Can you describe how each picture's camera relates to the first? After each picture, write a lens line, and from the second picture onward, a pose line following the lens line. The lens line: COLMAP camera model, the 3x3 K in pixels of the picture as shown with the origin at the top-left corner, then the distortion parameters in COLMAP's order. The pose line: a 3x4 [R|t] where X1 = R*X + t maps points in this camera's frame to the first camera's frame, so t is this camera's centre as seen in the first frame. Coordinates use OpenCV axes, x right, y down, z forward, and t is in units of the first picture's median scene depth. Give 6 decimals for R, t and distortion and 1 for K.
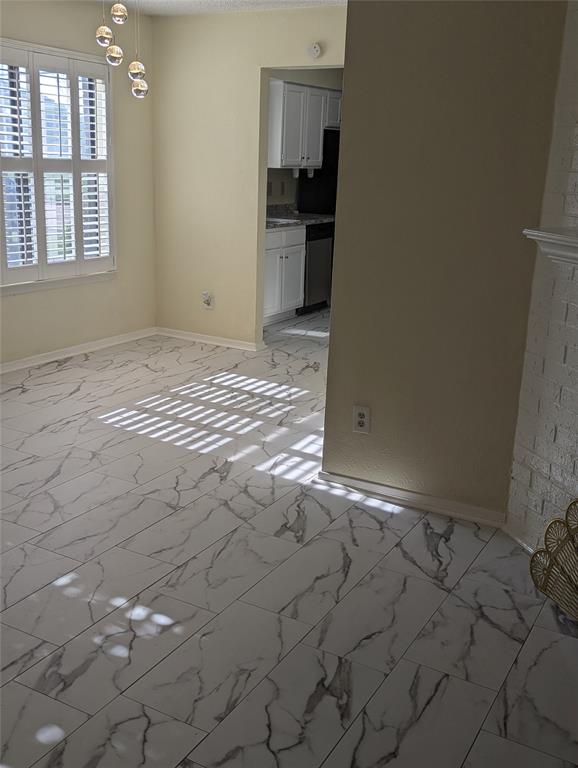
lens RADIAL K [[833.3, 0, 291.0], [0, 833.3, 400.4], [0, 0, 1]] dist [0.010223, 0.016545]
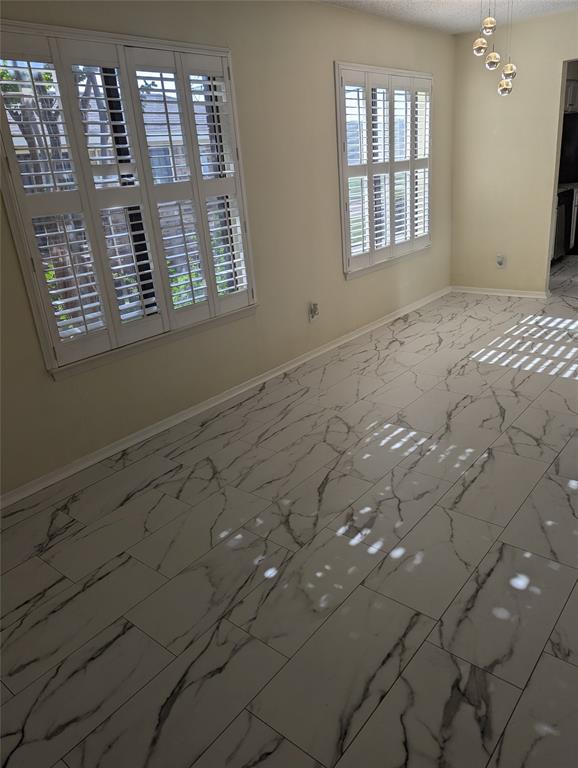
lens RADIAL K [[566.3, 0, 288.8], [0, 566.3, 382.6], [0, 0, 1]] dist [0.073026, -0.071535]
pose [[0.976628, -0.044783, -0.210220, -0.288398], [0.062532, 0.994947, 0.078555, -0.028966], [0.205640, -0.089865, 0.974493, 0.071456]]
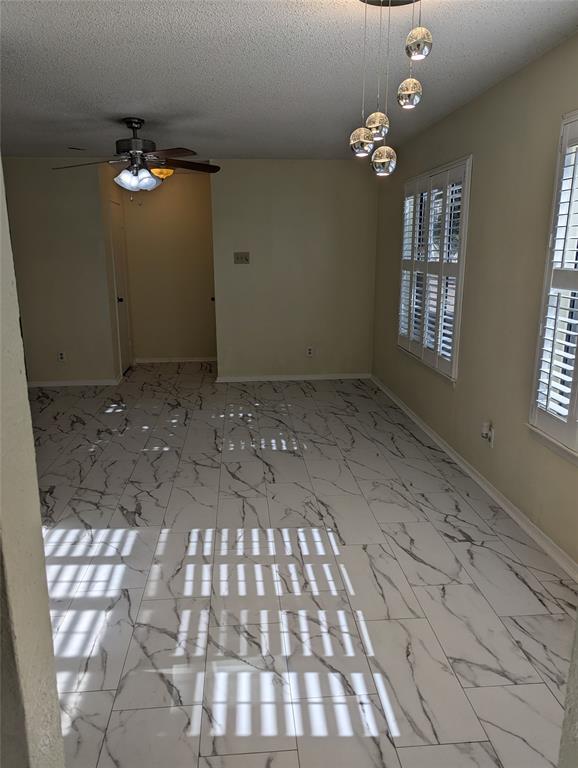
lens RADIAL K [[560.1, 0, 299.4], [0, 560.1, 385.1], [0, 0, 1]] dist [0.062133, -0.067844]
pose [[-0.819483, 0.097054, -0.564825, 0.116834], [-0.188989, 0.884663, 0.426210, -0.347030], [0.541045, 0.456018, -0.706624, 1.175262]]
